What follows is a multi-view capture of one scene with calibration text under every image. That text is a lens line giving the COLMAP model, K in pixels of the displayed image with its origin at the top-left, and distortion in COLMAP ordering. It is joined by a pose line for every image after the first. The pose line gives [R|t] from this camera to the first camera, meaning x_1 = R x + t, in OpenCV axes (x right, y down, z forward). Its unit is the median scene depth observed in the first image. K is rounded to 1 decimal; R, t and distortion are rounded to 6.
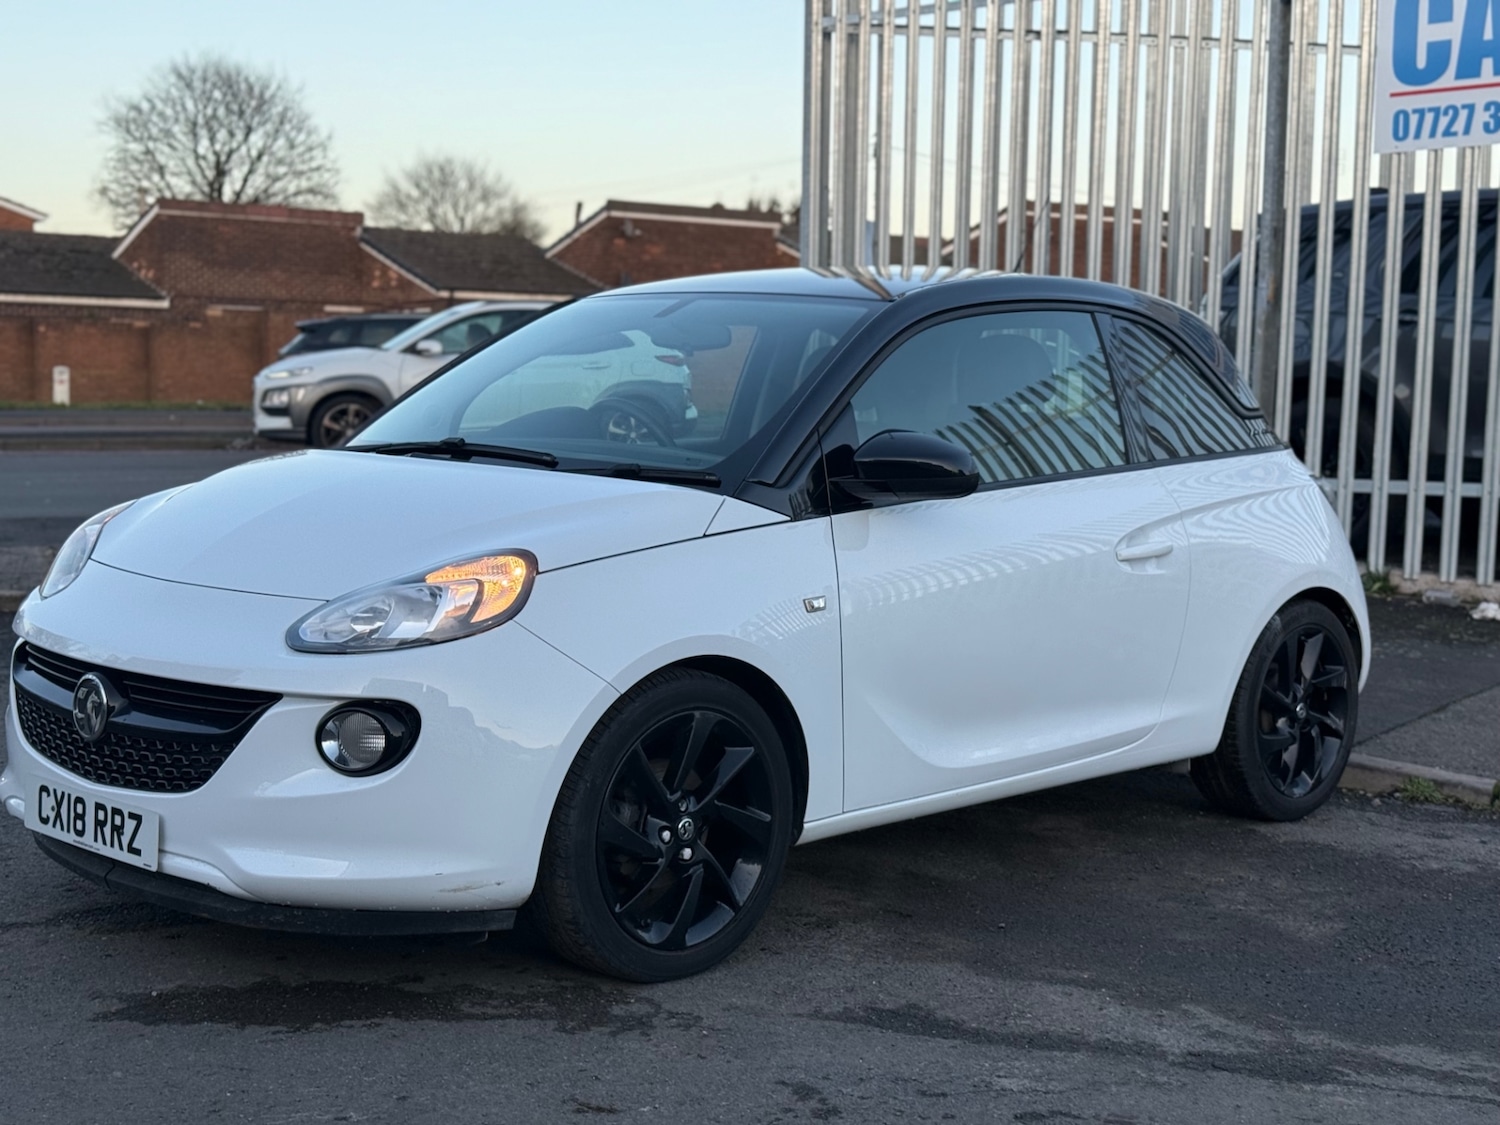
lens RADIAL K [[2050.6, 0, 771.9], [0, 2050.6, 596.8], [0, 0, 1]] dist [0.229999, -0.527637]
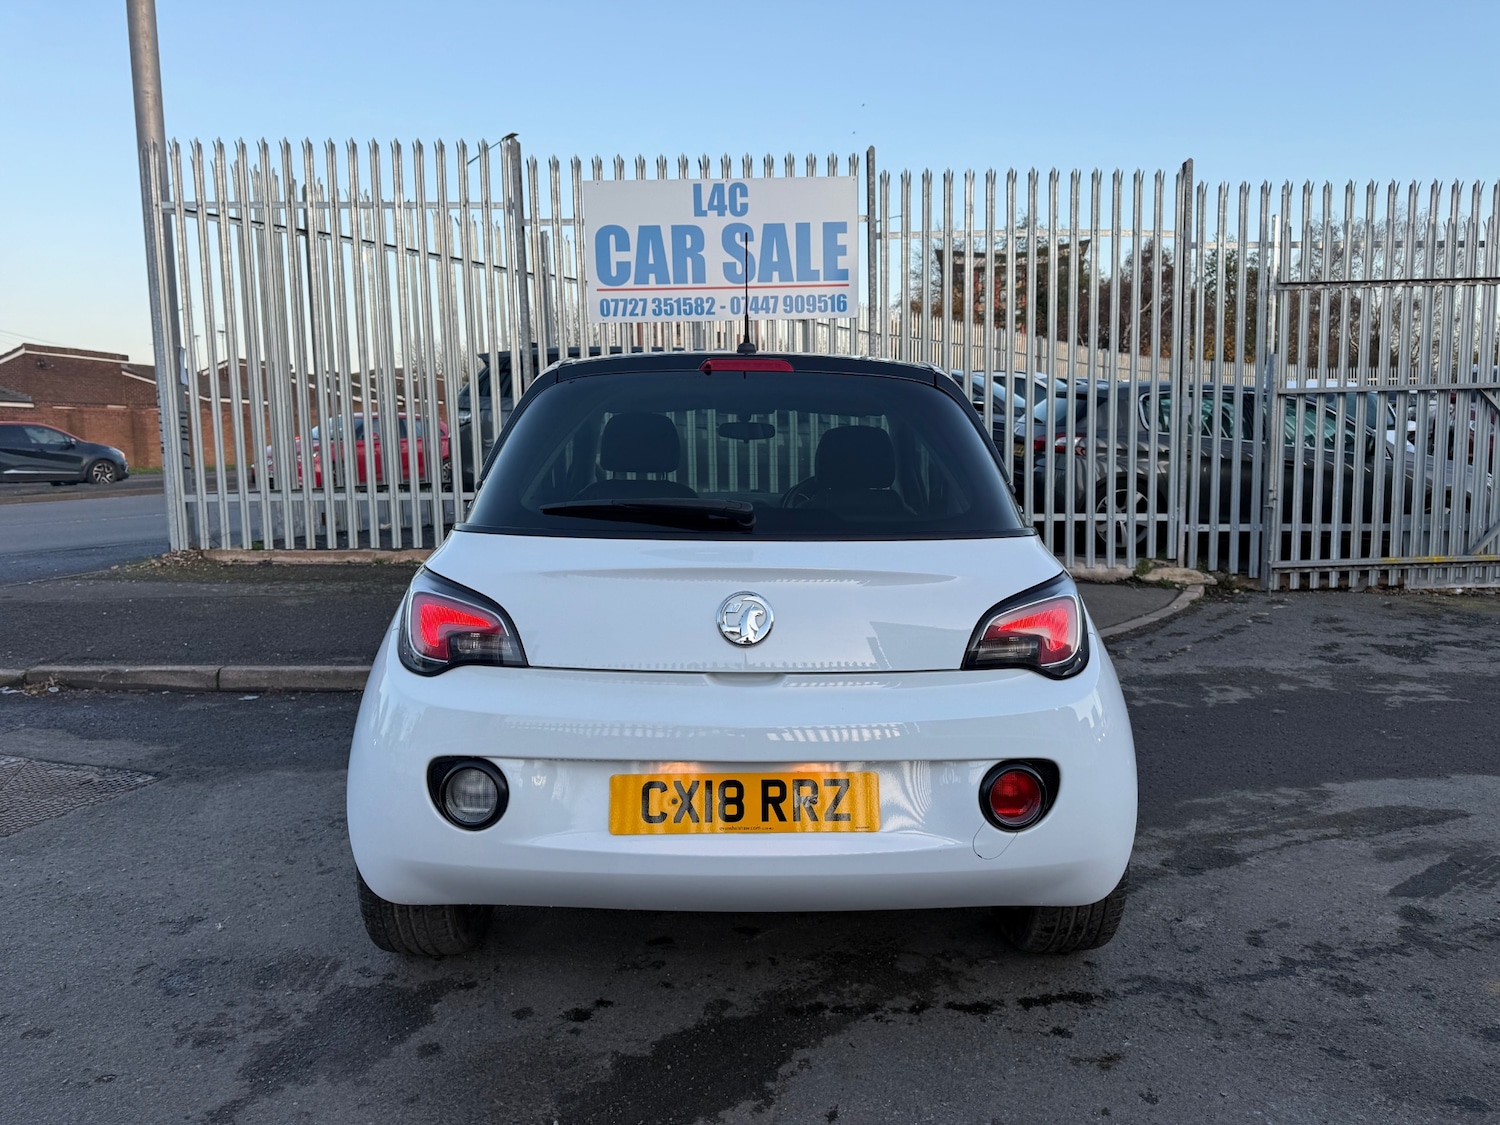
lens RADIAL K [[1033.2, 0, 752.9], [0, 1033.2, 585.0], [0, 0, 1]] dist [0.094562, -0.132302]
pose [[0.727804, -0.114971, 0.676079, -0.366132], [0.098790, 0.993141, 0.062542, -0.050734], [-0.678633, 0.021272, 0.734170, 0.410665]]
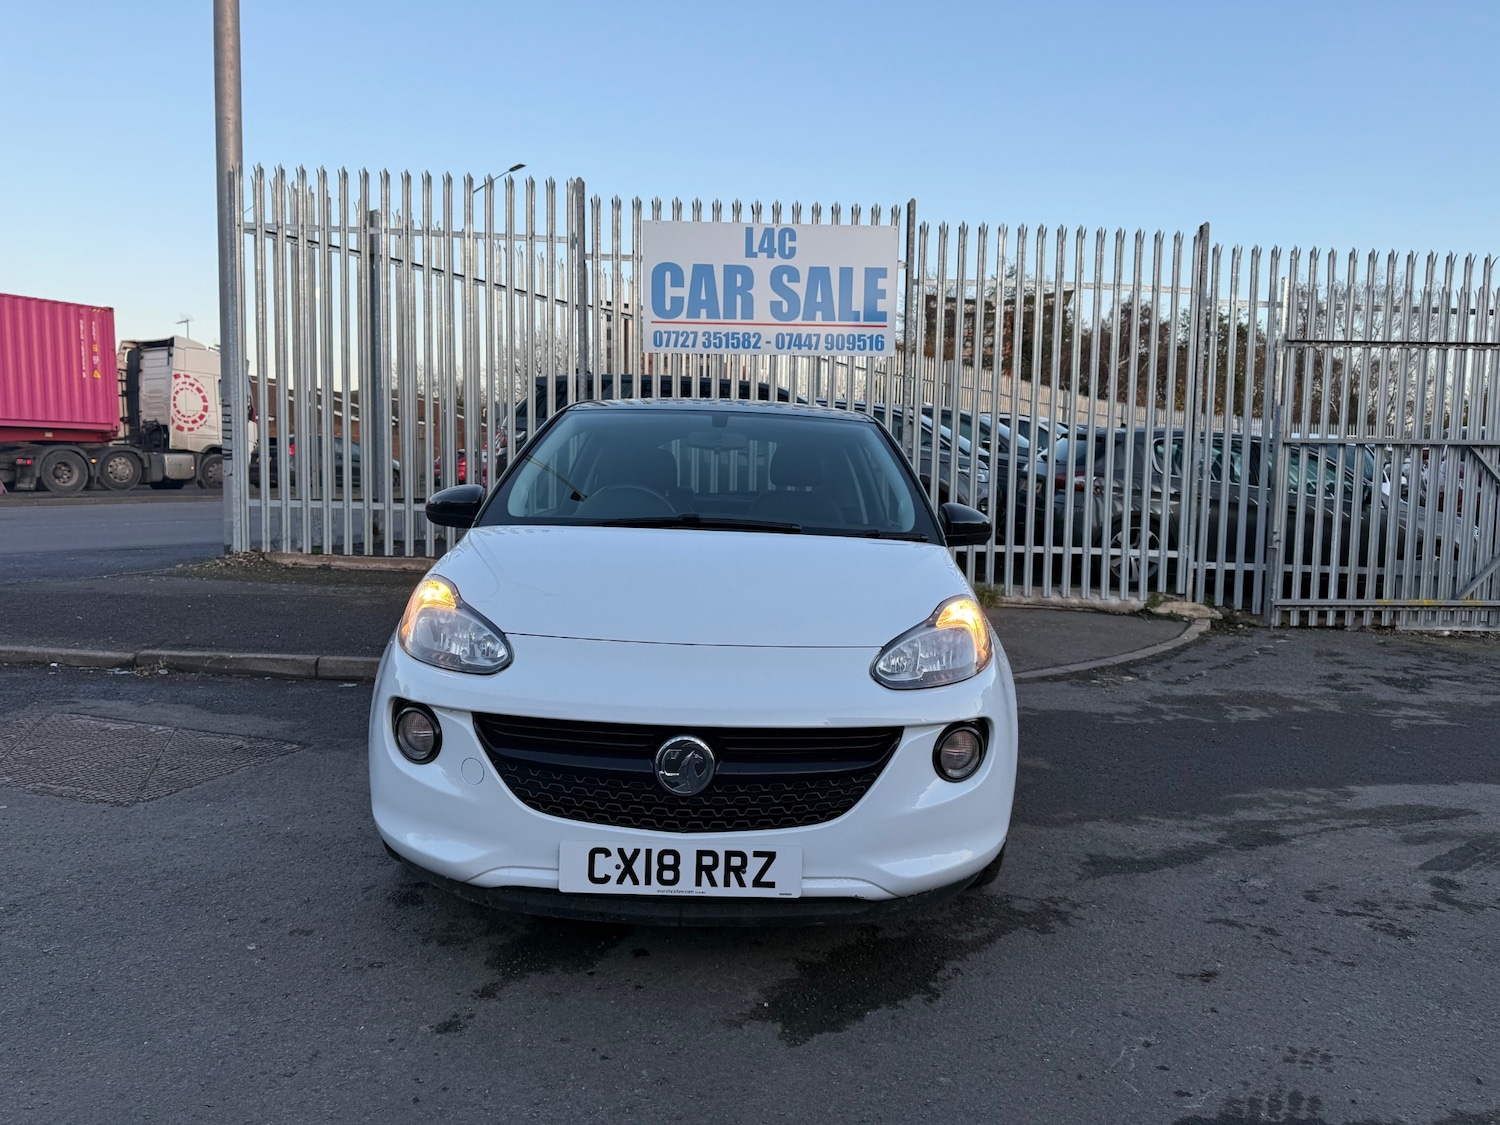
lens RADIAL K [[1033.2, 0, 752.9], [0, 1033.2, 585.0], [0, 0, 1]] dist [0.094562, -0.132302]
pose [[0.715783, -0.067861, 0.695018, -0.478639], [0.063252, 0.997476, 0.032251, -0.041095], [-0.695453, 0.020876, 0.718268, 0.411475]]
